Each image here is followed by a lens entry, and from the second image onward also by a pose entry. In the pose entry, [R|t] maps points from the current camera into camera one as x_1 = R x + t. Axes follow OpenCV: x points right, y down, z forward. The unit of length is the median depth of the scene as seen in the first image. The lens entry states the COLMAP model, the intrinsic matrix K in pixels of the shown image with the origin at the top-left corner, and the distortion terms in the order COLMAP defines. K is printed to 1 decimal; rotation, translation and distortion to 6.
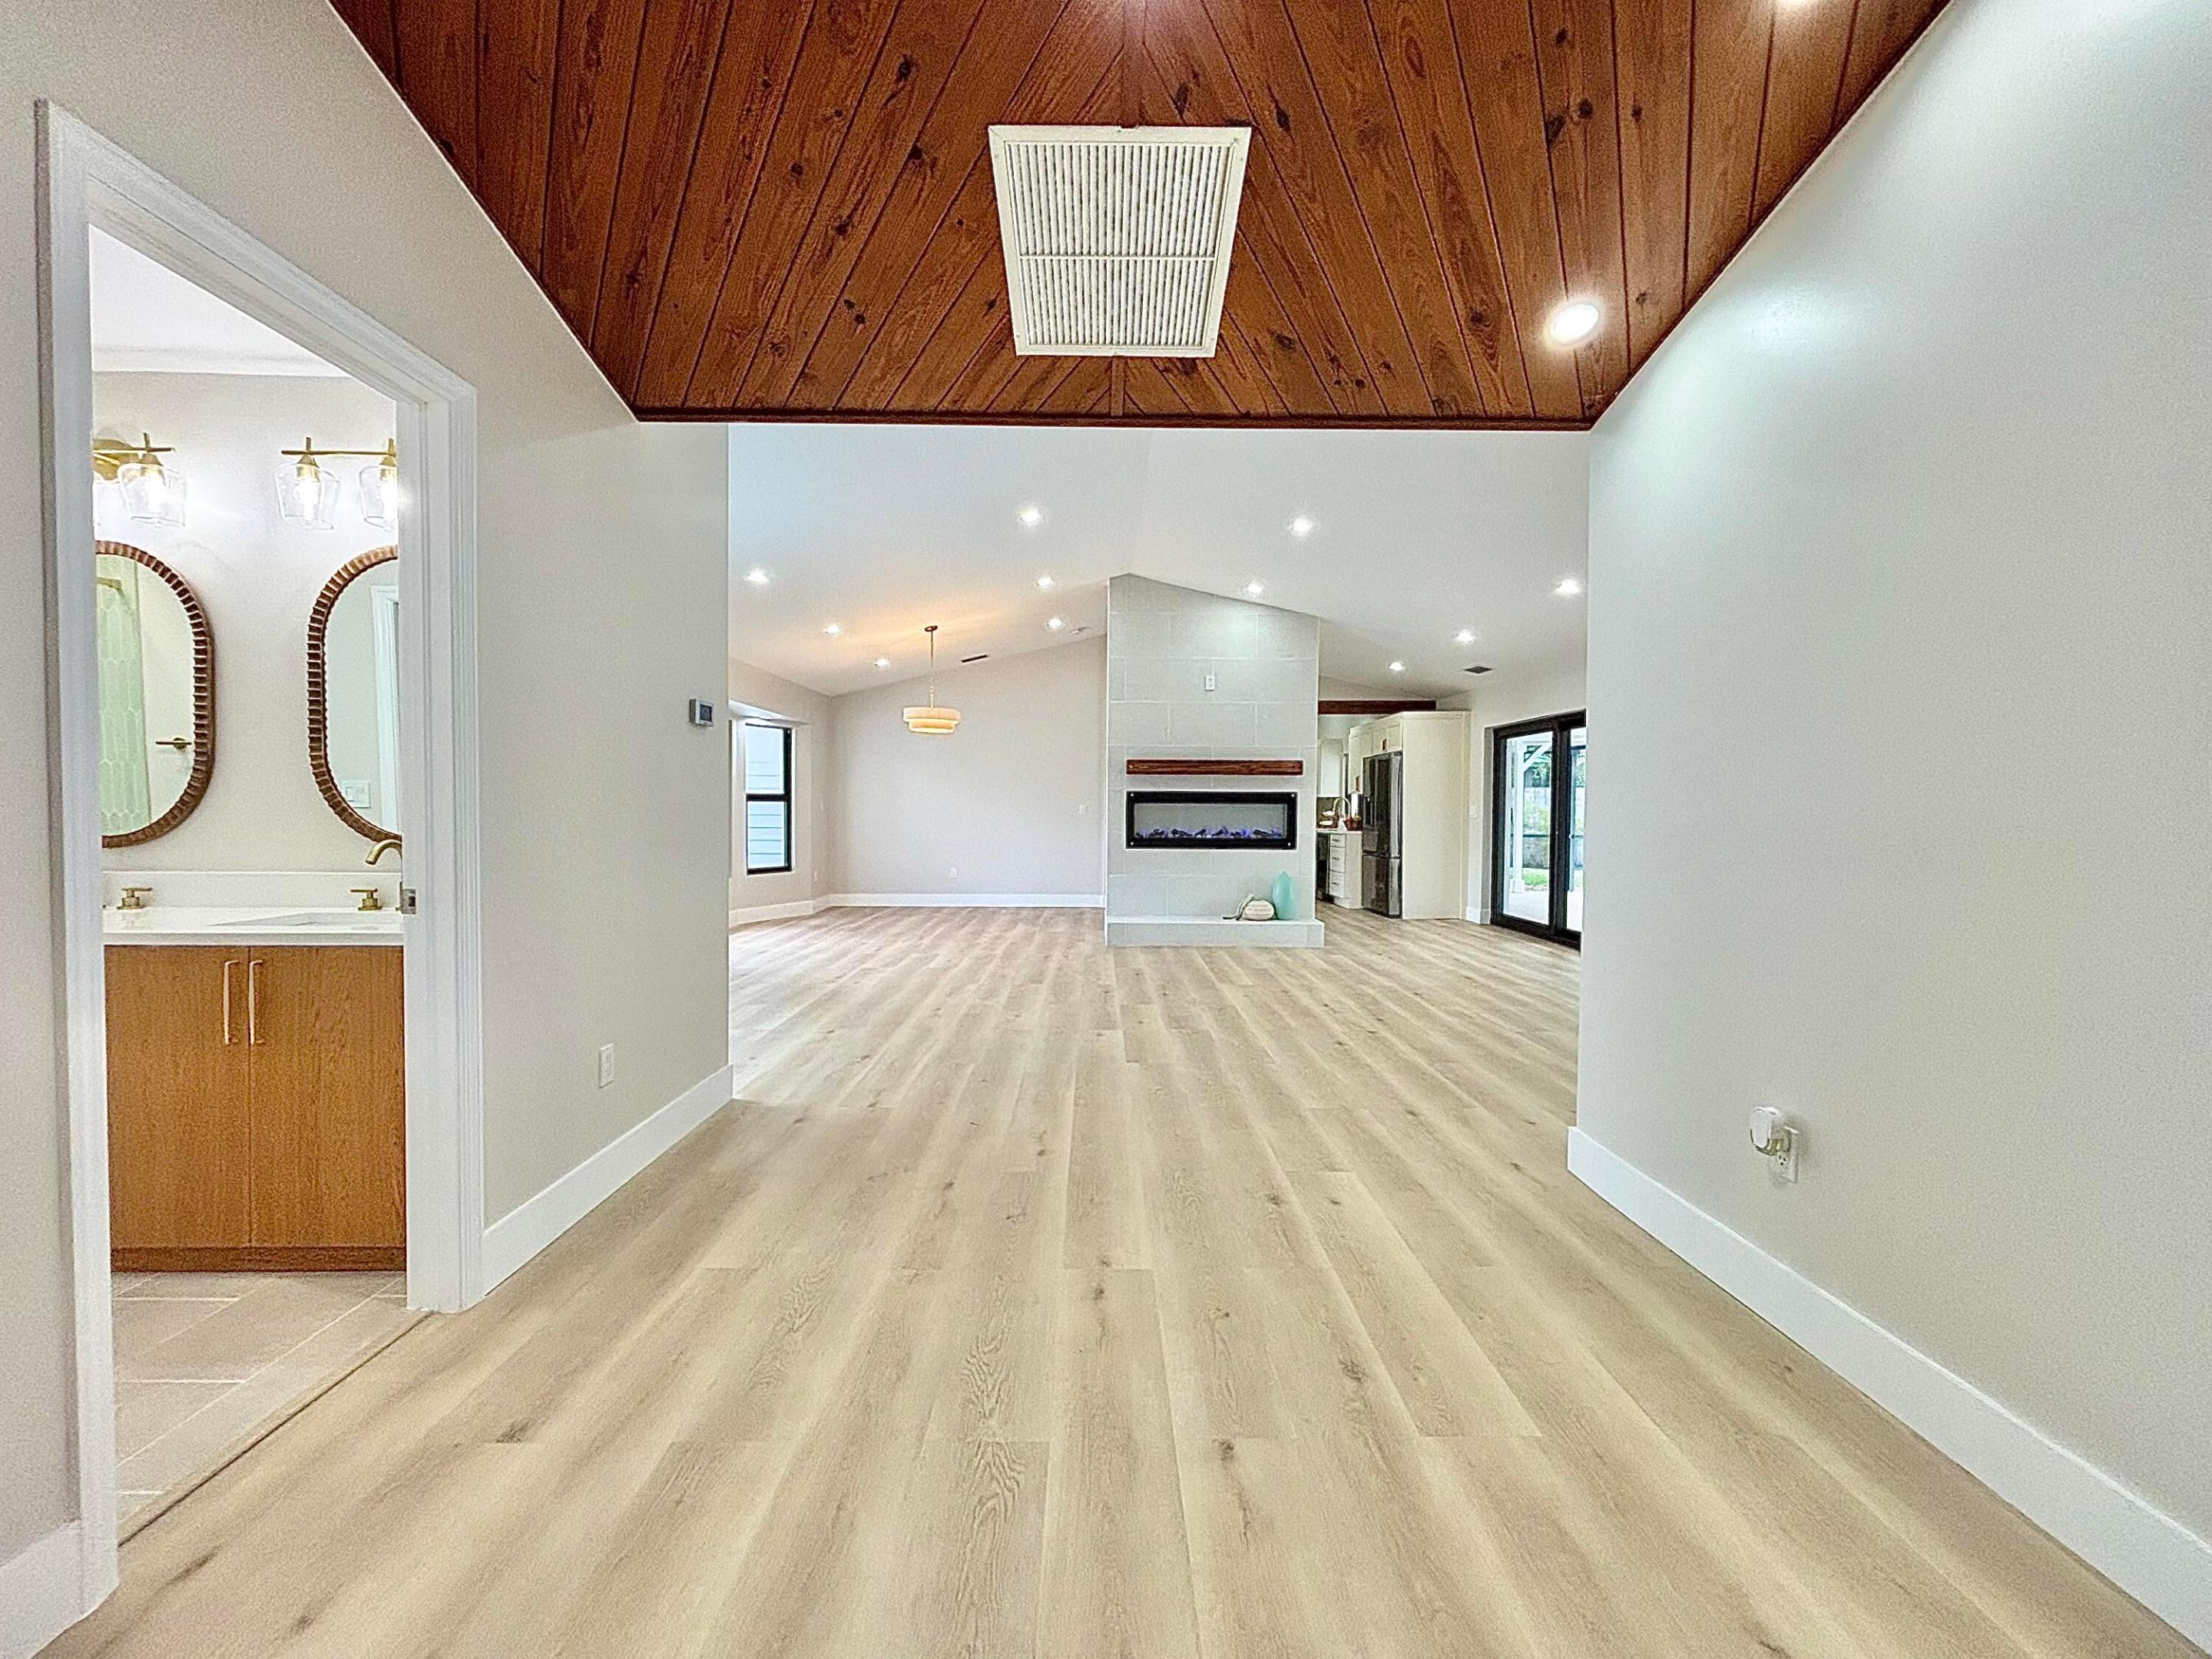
lens RADIAL K [[886.2, 0, 1117.5], [0, 886.2, 830.2], [0, 0, 1]] dist [-0.006098, 0.001211]
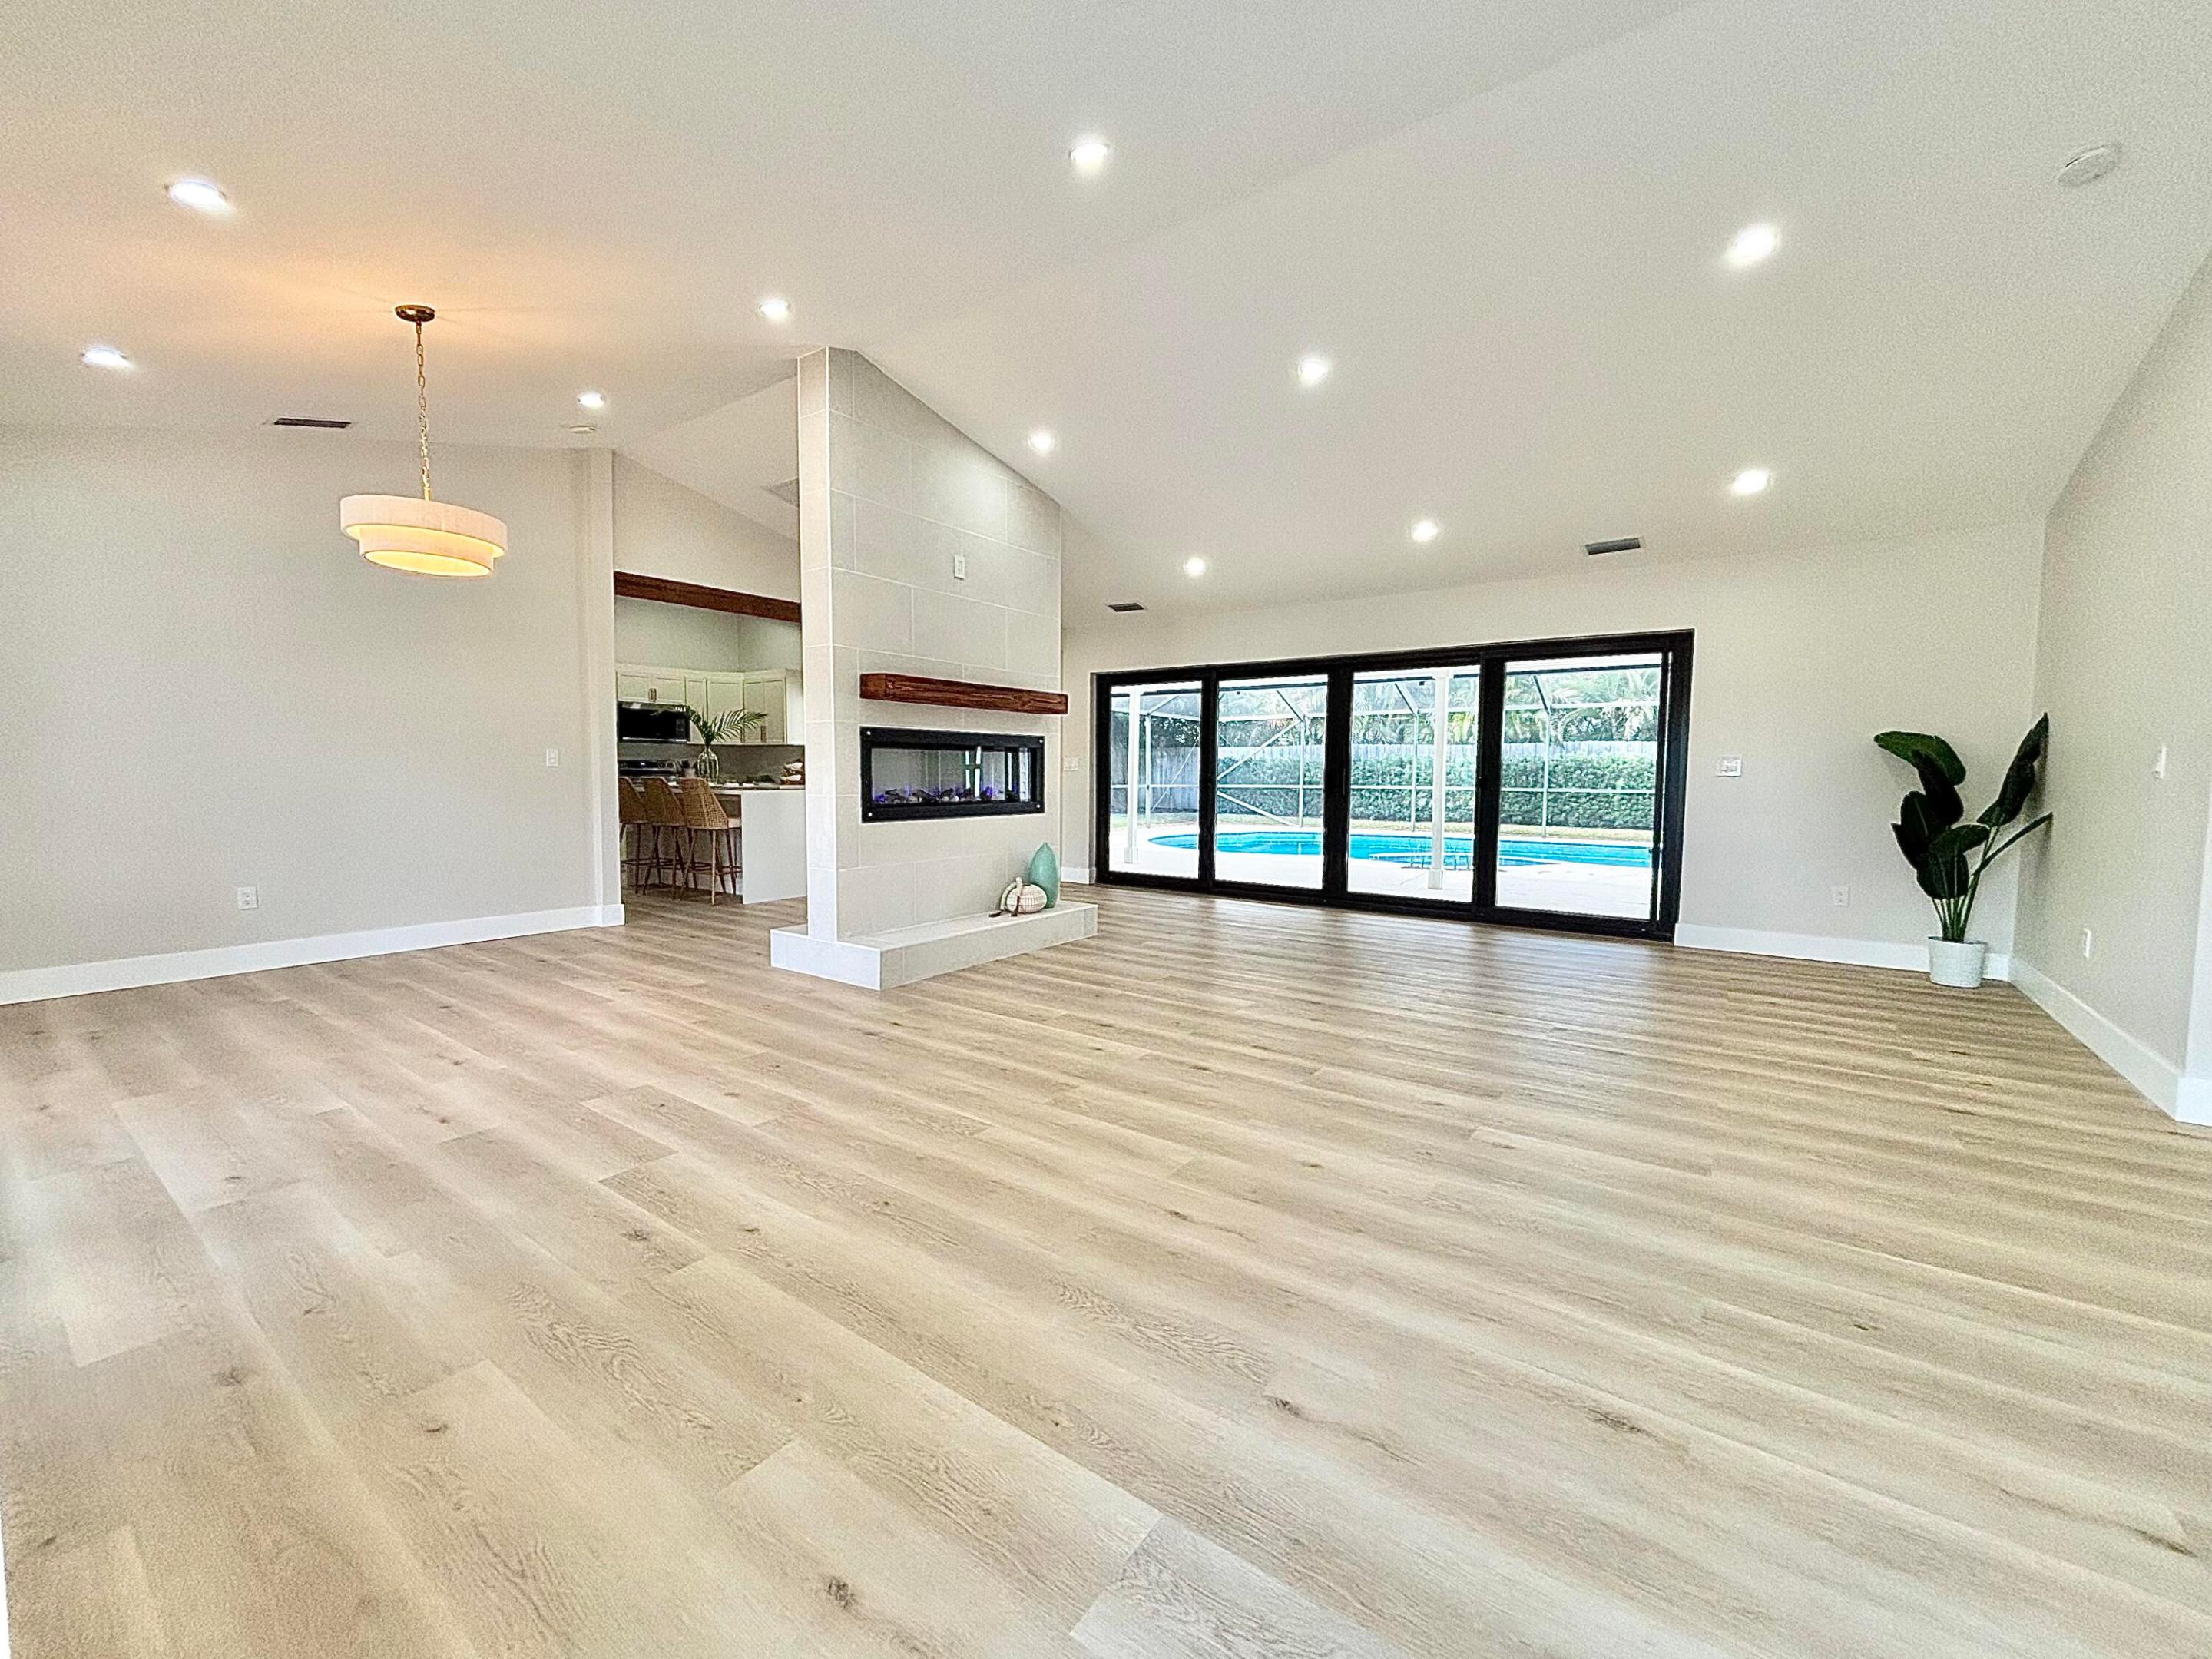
lens RADIAL K [[886.2, 0, 1114.7], [0, 886.2, 818.9], [0, 0, 1]] dist [-0.006098, 0.001211]
pose [[0.598917, -0.048858, 0.799319, -0.369060], [0.015834, 0.998664, 0.049178, -0.009122], [-0.800654, -0.016798, 0.598891, 0.510614]]
